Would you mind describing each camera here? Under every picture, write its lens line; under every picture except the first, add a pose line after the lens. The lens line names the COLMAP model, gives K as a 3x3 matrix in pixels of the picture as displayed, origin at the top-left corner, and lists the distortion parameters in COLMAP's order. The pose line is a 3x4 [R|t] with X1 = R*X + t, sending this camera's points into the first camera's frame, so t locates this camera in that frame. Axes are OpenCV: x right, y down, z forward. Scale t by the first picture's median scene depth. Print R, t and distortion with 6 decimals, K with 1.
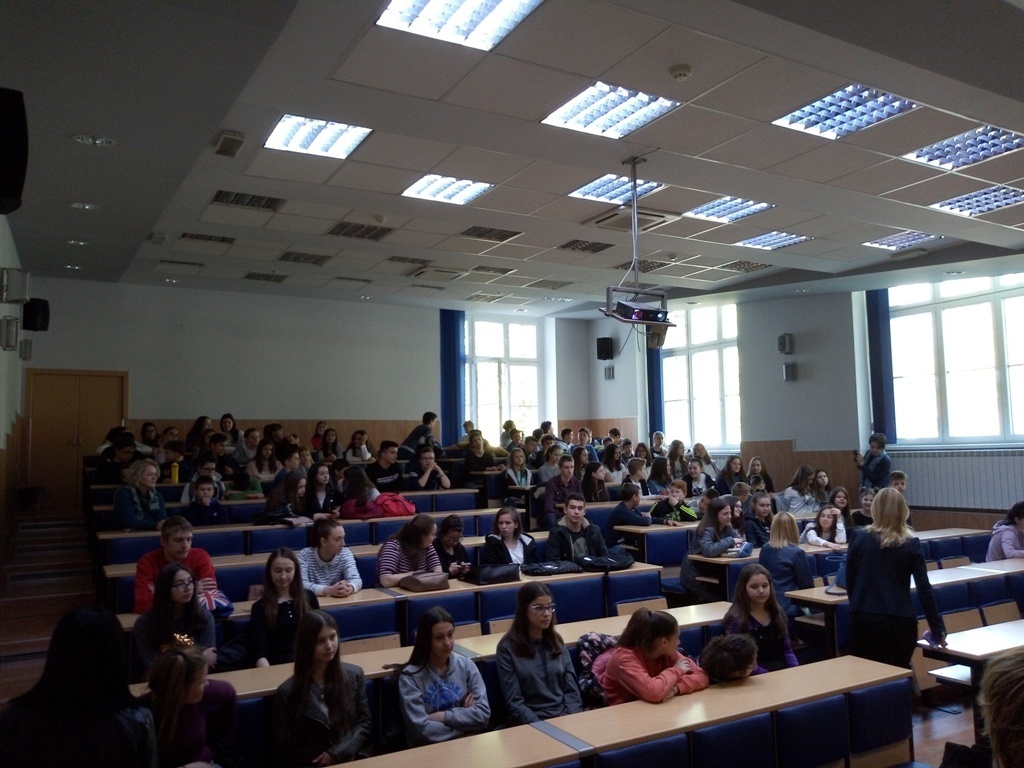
lens RADIAL K [[804.0, 0, 514.7], [0, 804.0, 390.1], [0, 0, 1]] dist [0.017965, -0.033816]
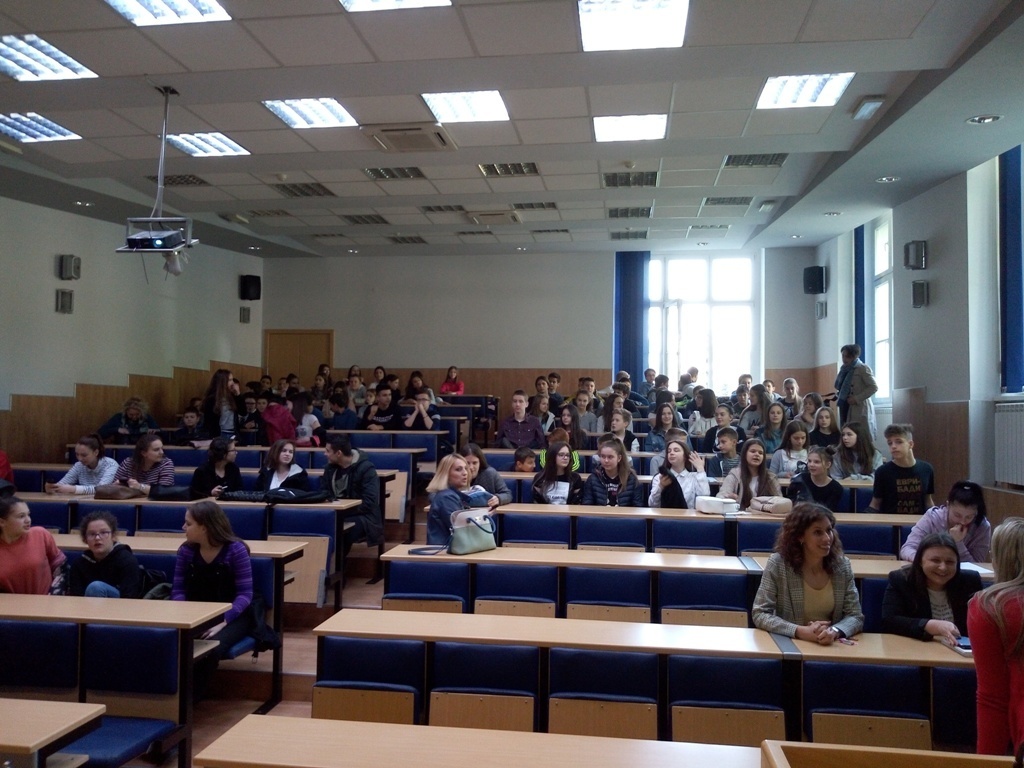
lens RADIAL K [[804.0, 0, 521.8], [0, 804.0, 386.8], [0, 0, 1]] dist [0.017965, -0.033816]
pose [[0.795496, 0.004476, -0.605943, 0.490071], [0.022310, 0.999078, 0.036669, 0.025711], [0.605549, -0.042689, 0.794663, 0.200382]]
